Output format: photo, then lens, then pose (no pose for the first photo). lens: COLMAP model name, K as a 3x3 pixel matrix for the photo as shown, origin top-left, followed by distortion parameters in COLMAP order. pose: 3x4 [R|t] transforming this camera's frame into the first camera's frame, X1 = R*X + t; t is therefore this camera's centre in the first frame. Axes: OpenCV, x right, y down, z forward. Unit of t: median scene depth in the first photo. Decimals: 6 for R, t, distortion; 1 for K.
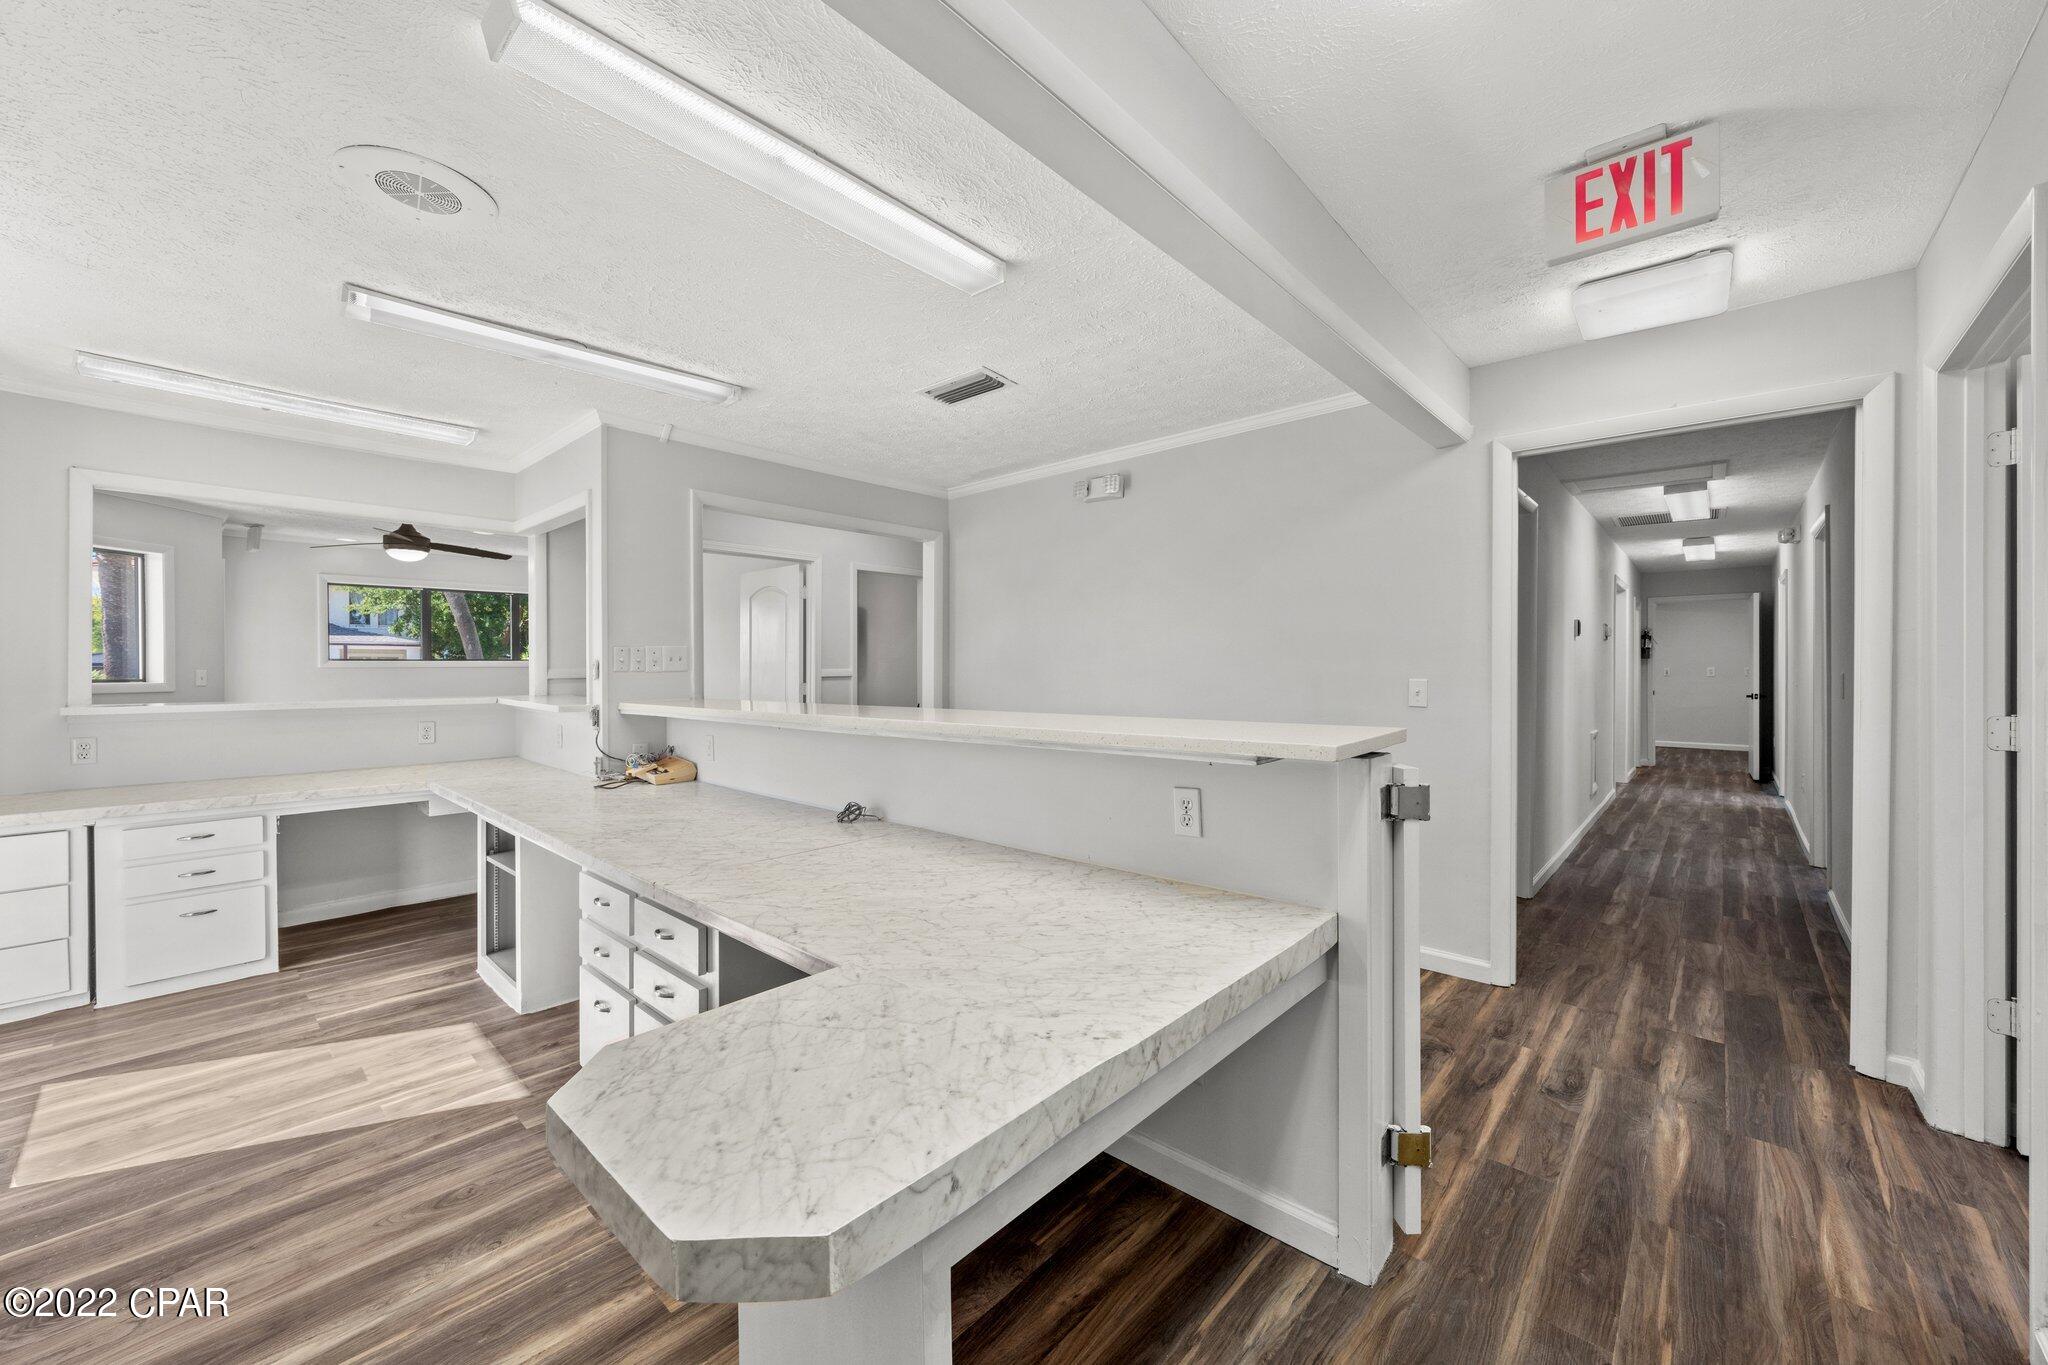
lens RADIAL K [[773.4, 0, 1020.3], [0, 773.4, 671.5], [0, 0, 1]] dist [-0.000636, 0.000214]
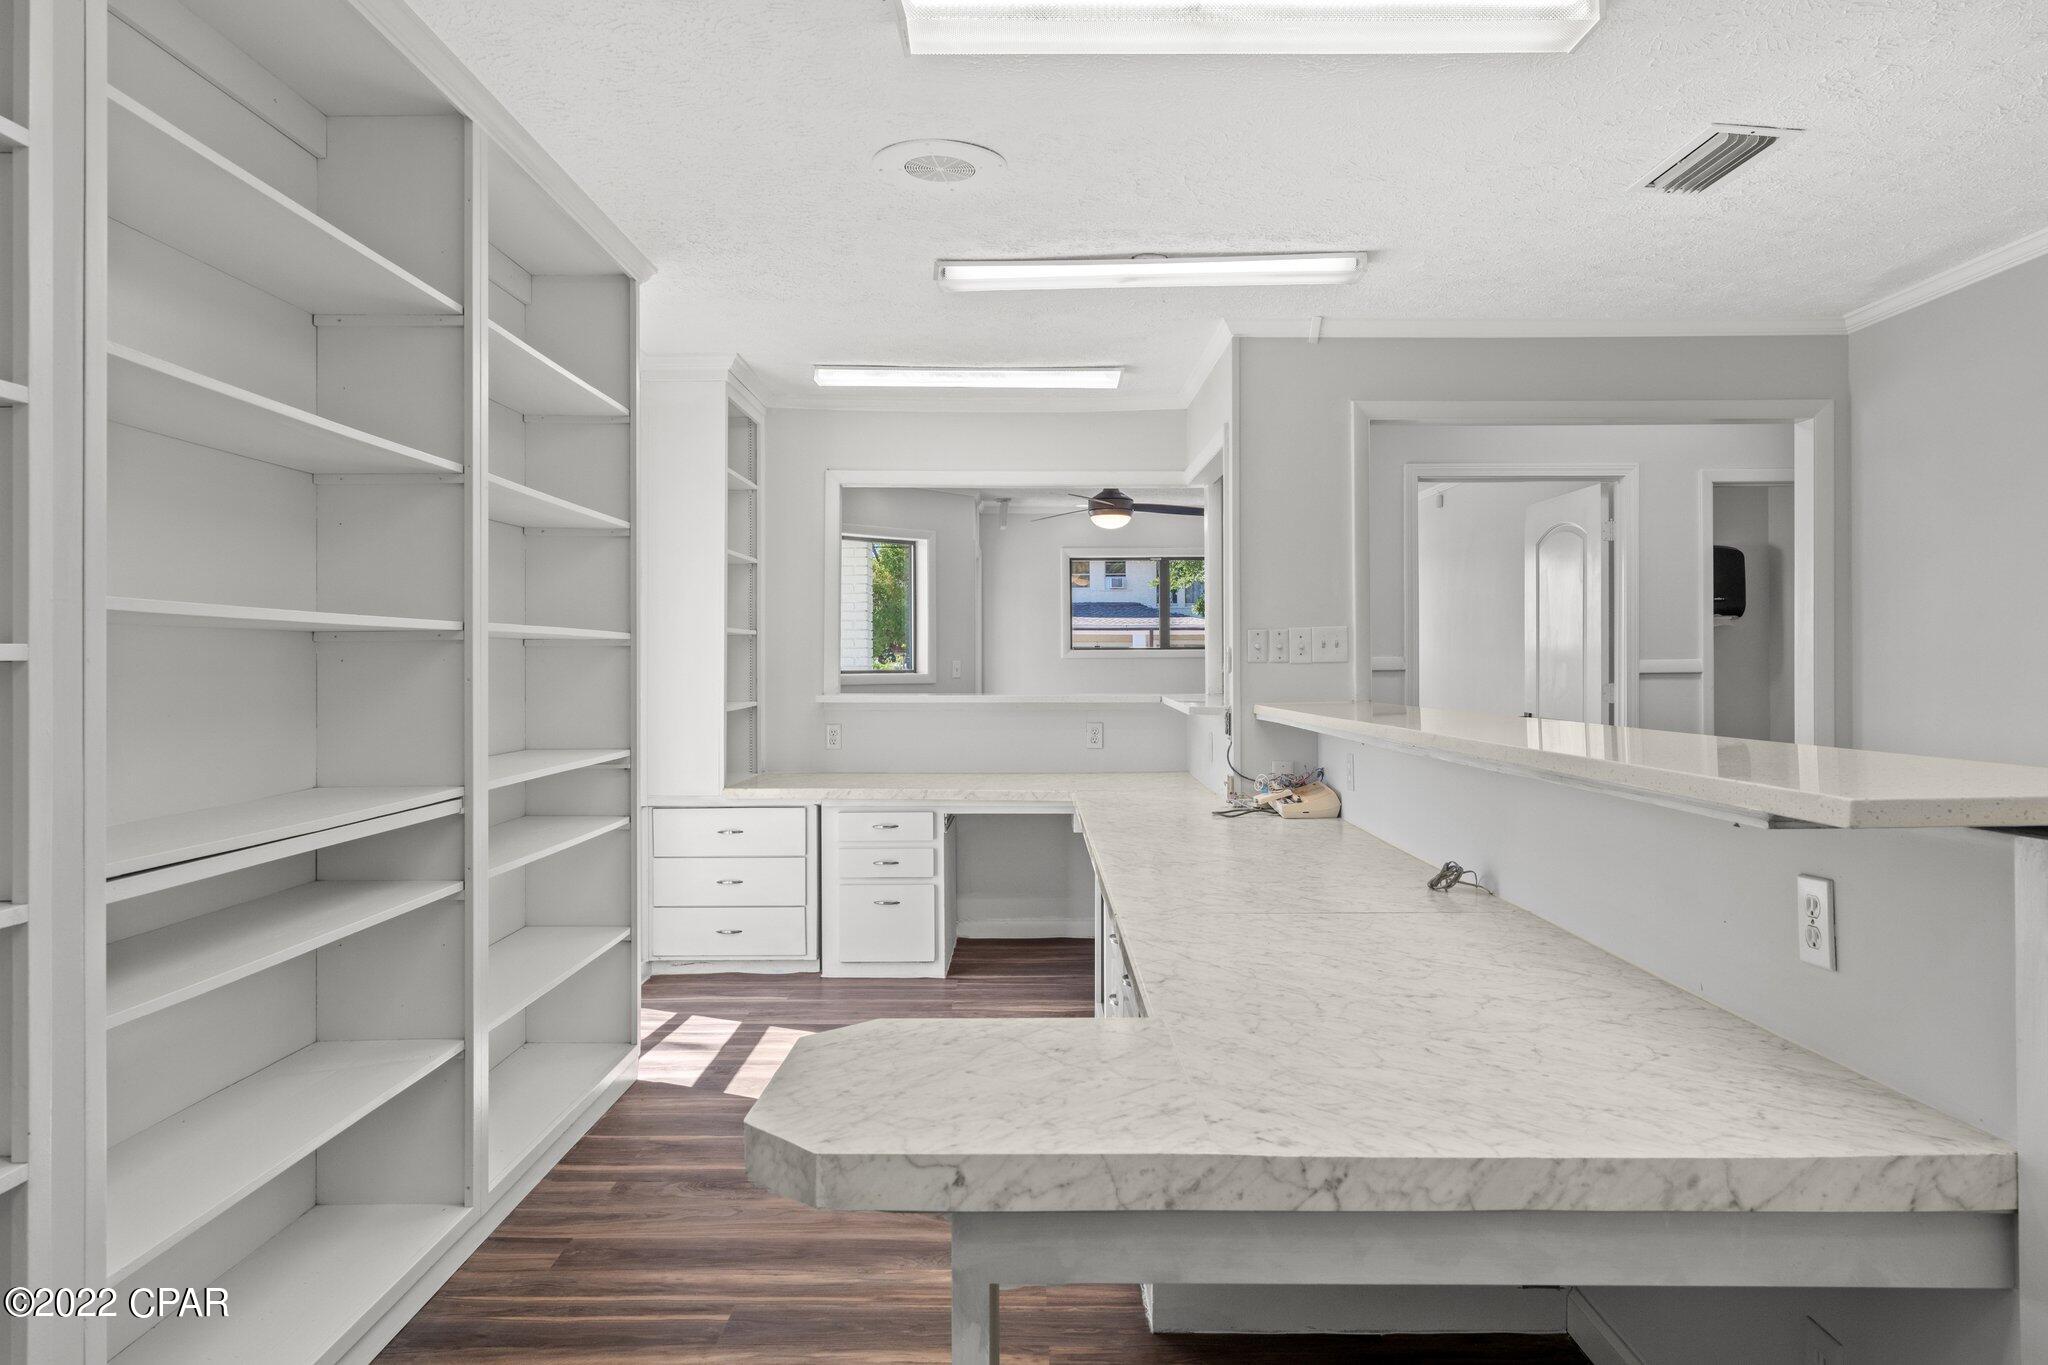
lens RADIAL K [[1318.0, 0, 1027.5], [0, 1318.0, 650.2], [0, 0, 1]] dist [0.016686, 0.000862]
pose [[0.672830, -0.005407, -0.739777, 0.328120], [-0.002835, 0.999947, -0.009887, 0.001720], [0.739792, 0.008749, 0.672779, -0.019619]]
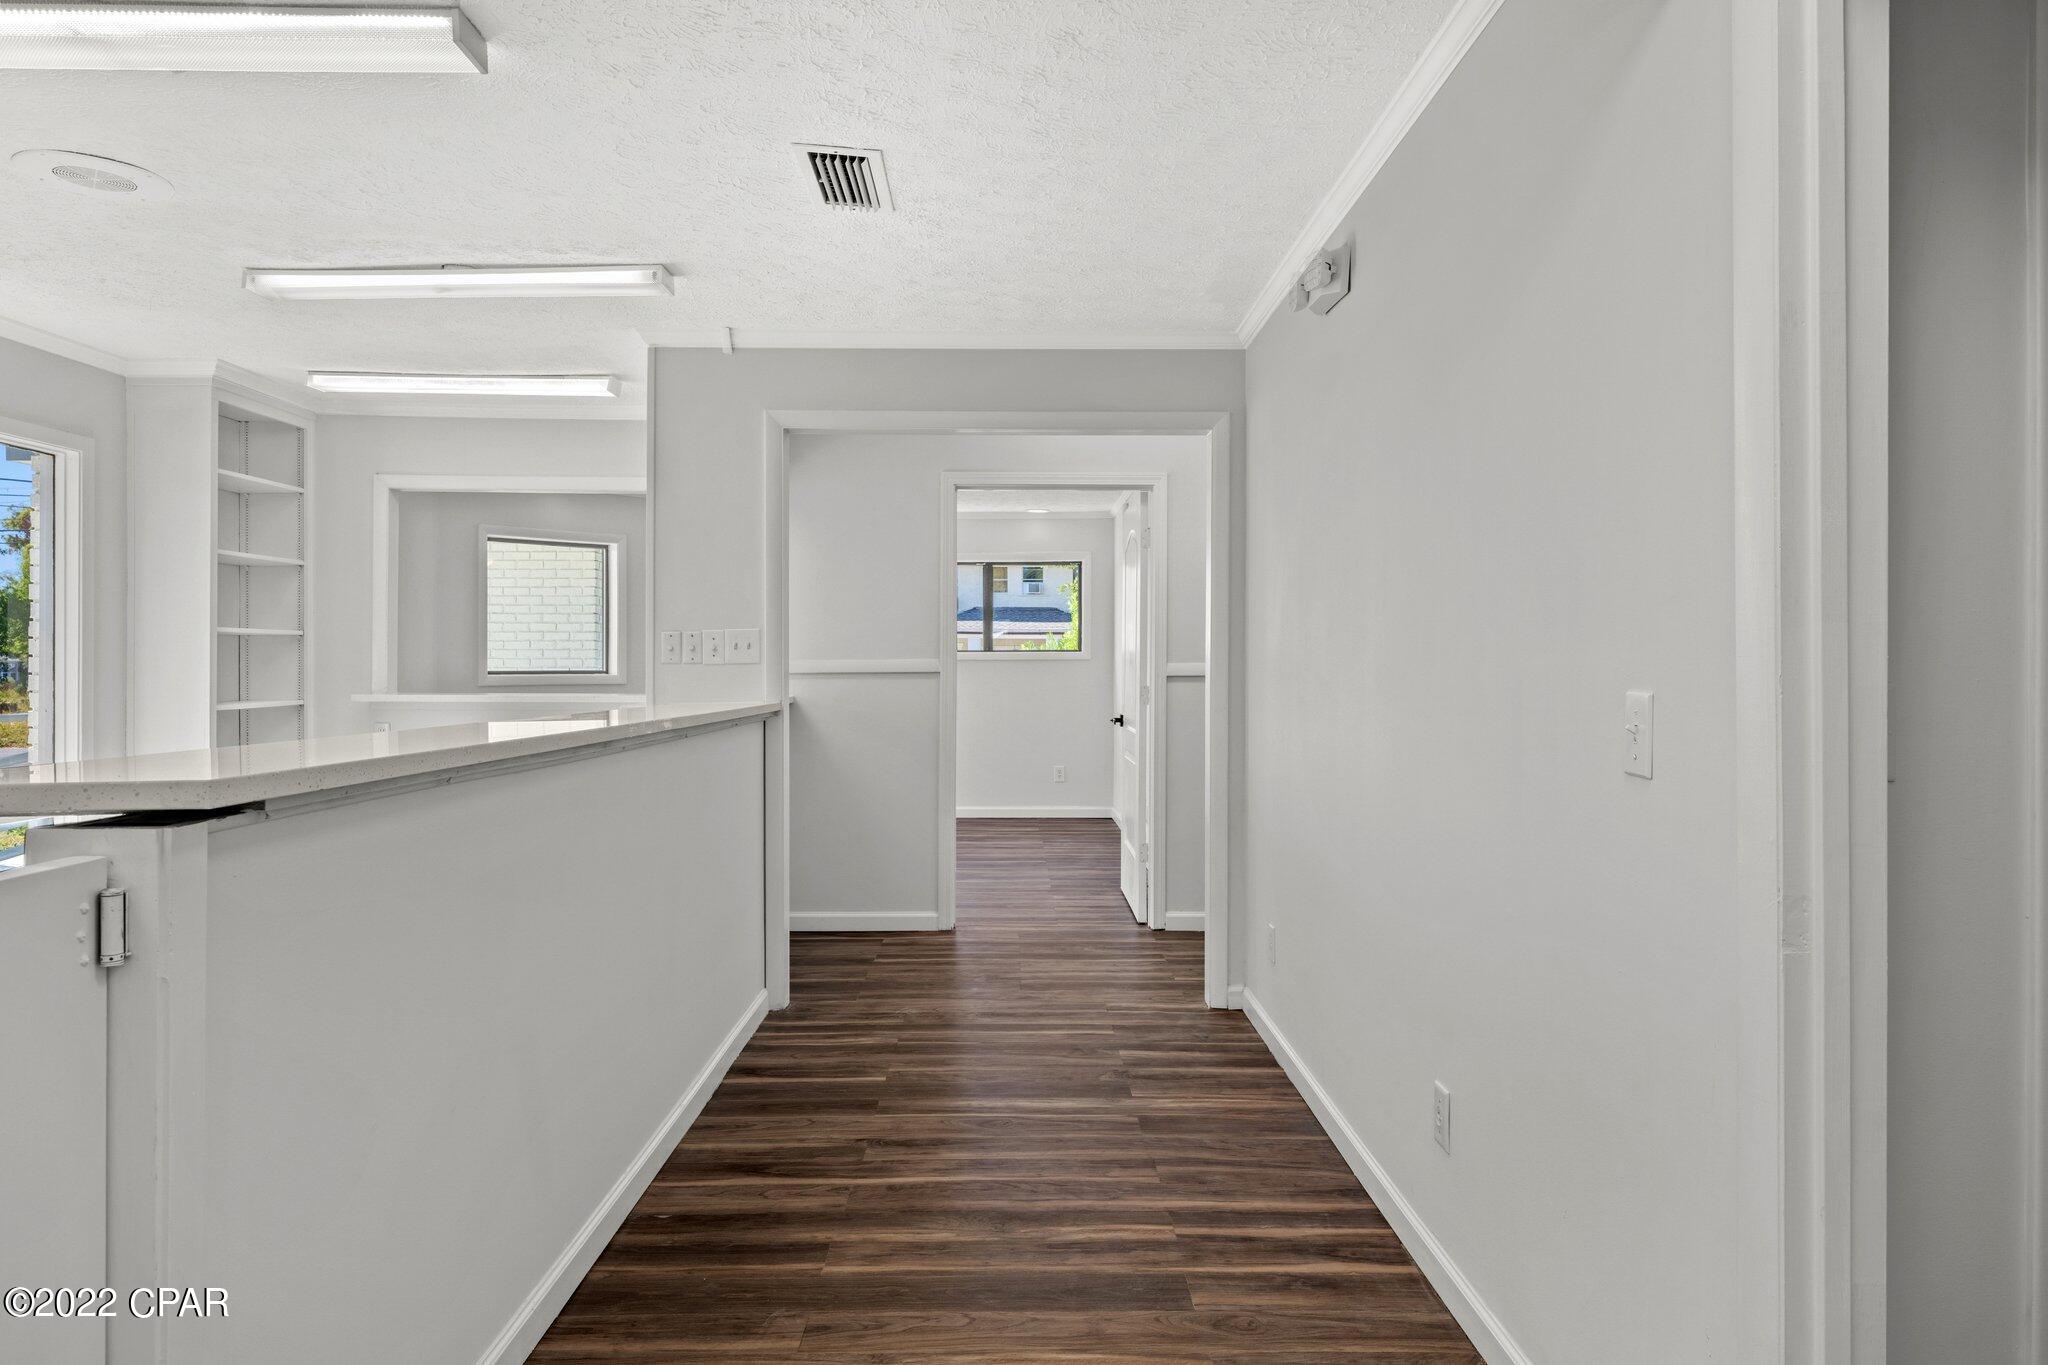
lens RADIAL K [[1318.0, 0, 1025.8], [0, 1318.0, 658.2], [0, 0, 1]] dist [0.016686, 0.000862]
pose [[0.672165, -0.000316, -0.740401, 0.819927], [-0.007761, 0.999942, -0.007472, 0.002482], [0.740361, 0.010769, 0.672124, 0.458849]]
